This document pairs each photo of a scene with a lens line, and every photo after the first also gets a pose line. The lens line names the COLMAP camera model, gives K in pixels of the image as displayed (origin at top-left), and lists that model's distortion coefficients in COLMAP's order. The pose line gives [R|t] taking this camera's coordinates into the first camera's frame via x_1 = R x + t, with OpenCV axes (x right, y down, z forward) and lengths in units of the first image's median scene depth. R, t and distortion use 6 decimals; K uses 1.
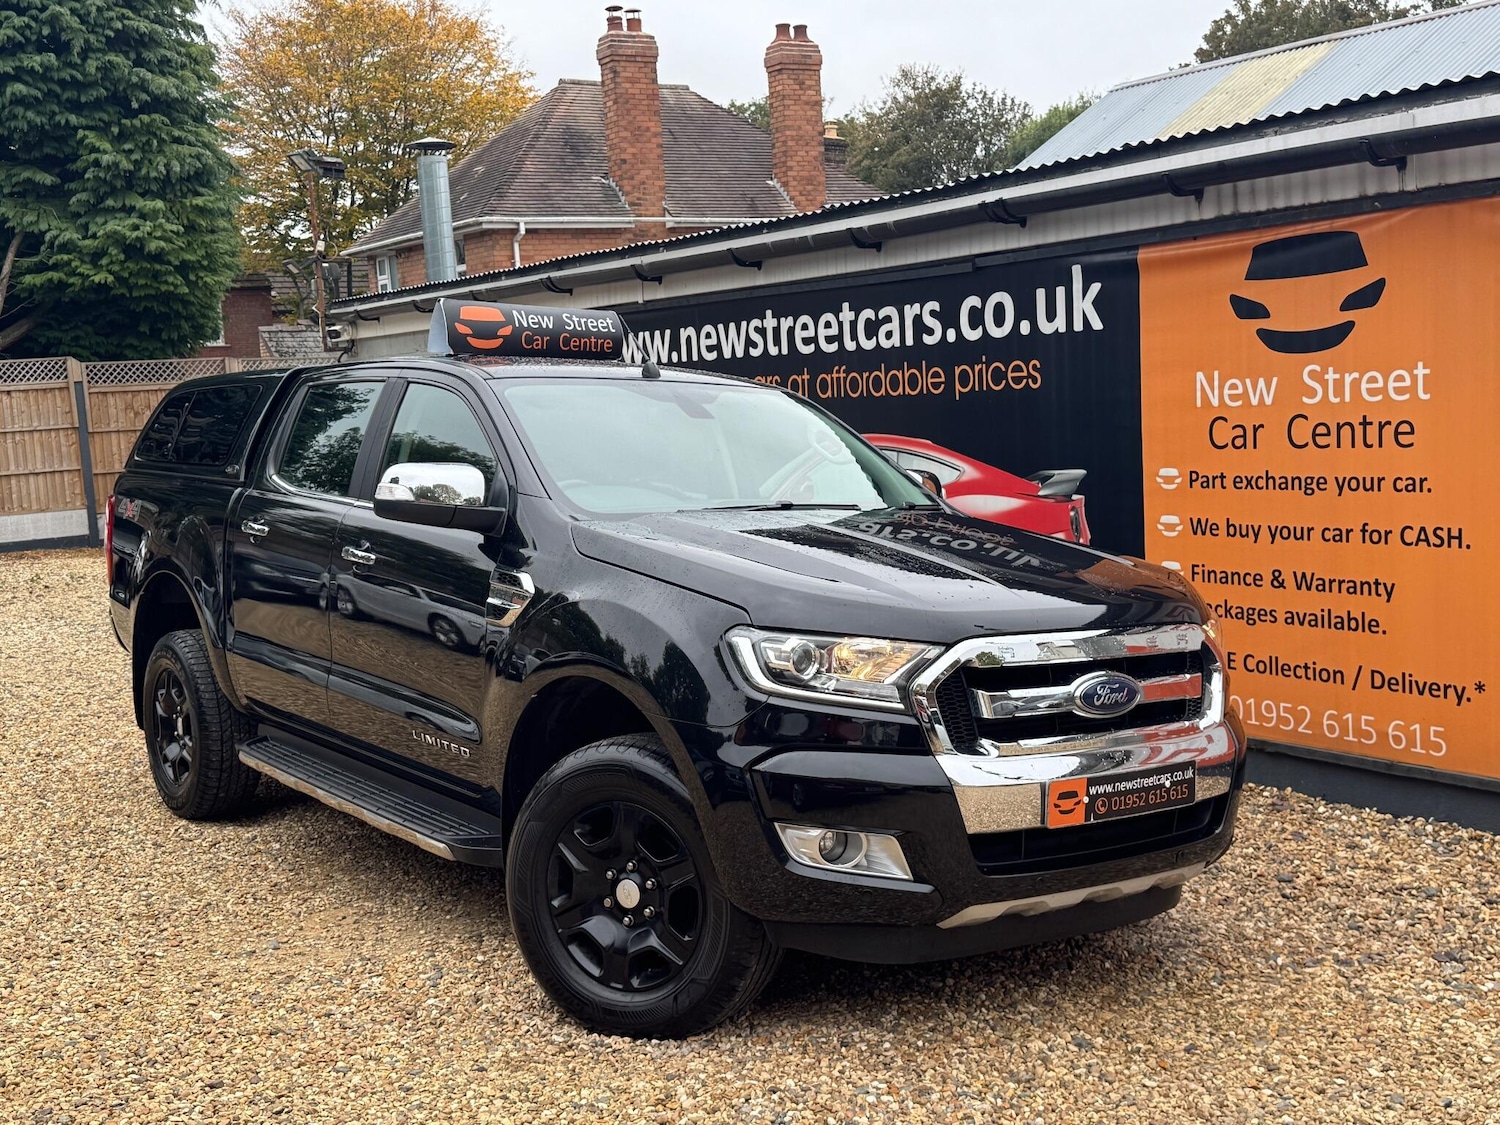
lens RADIAL K [[1667.3, 0, 766.1], [0, 1667.3, 559.5], [0, 0, 1]] dist [0.101227, -0.194851]
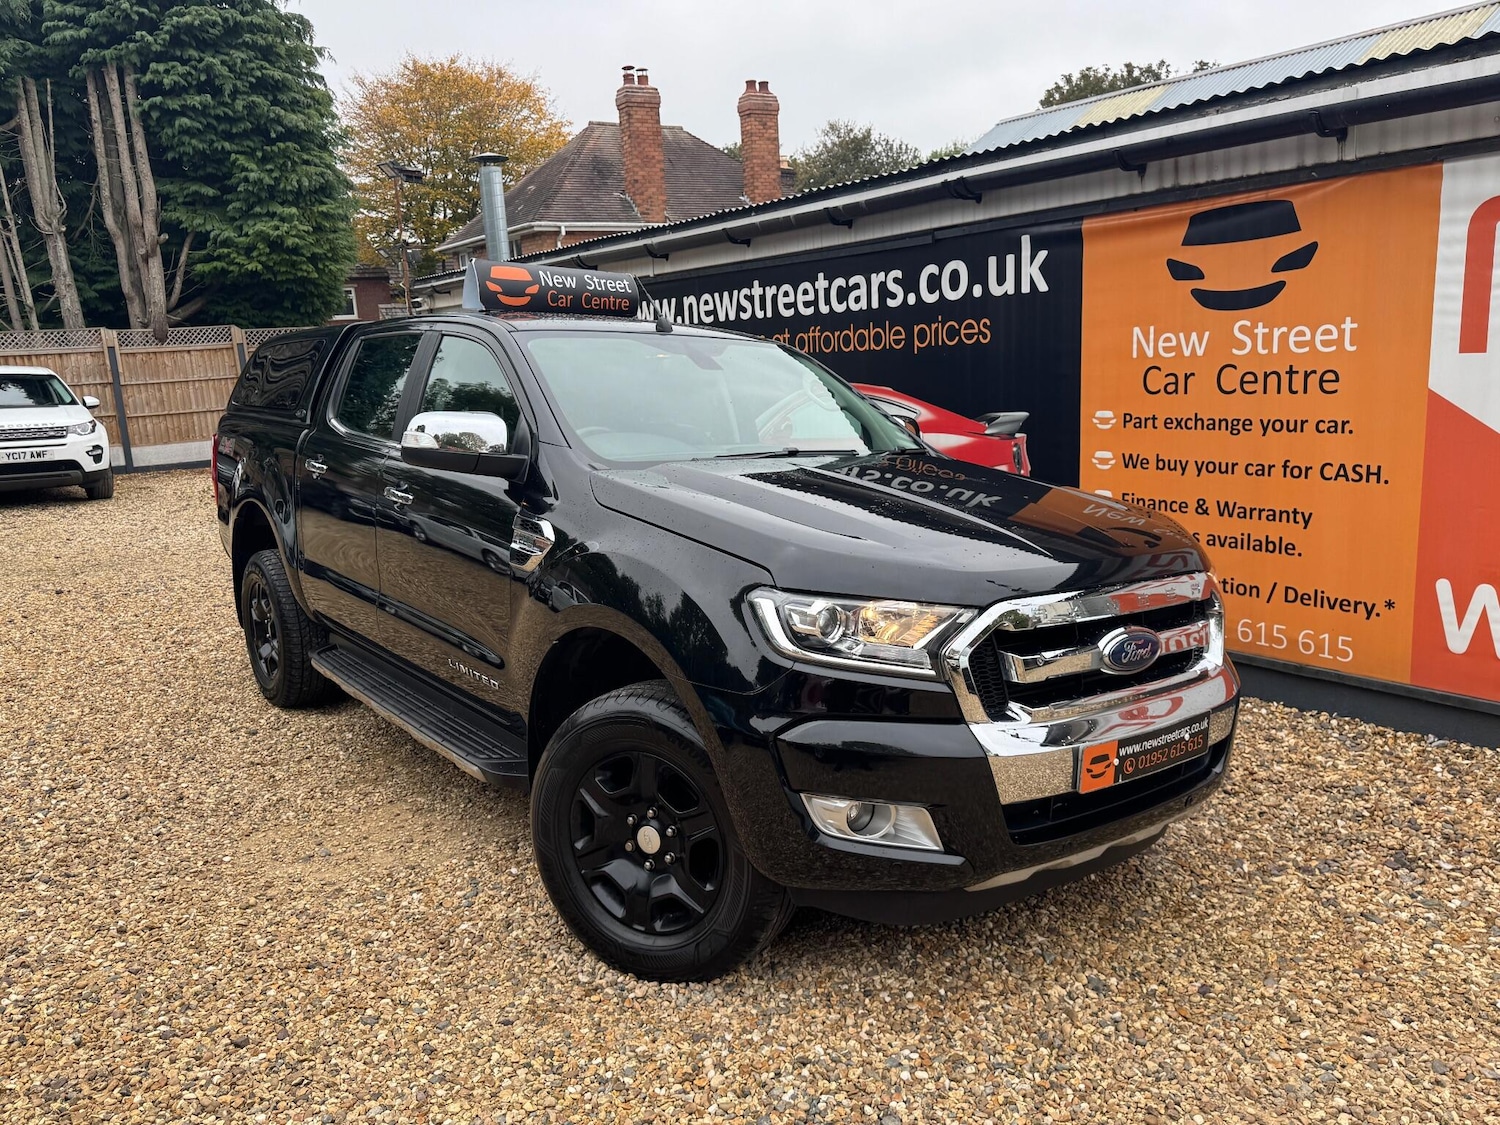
lens RADIAL K [[1114.3, 0, 749.0], [0, 1114.3, 562.5], [0, 0, 1]] dist [0.038230, -0.048175]
pose [[0.999913, -0.003189, 0.012828, -0.018243], [0.002074, 0.996287, 0.086066, -0.015601], [-0.013055, -0.086031, 0.996207, 0.198759]]
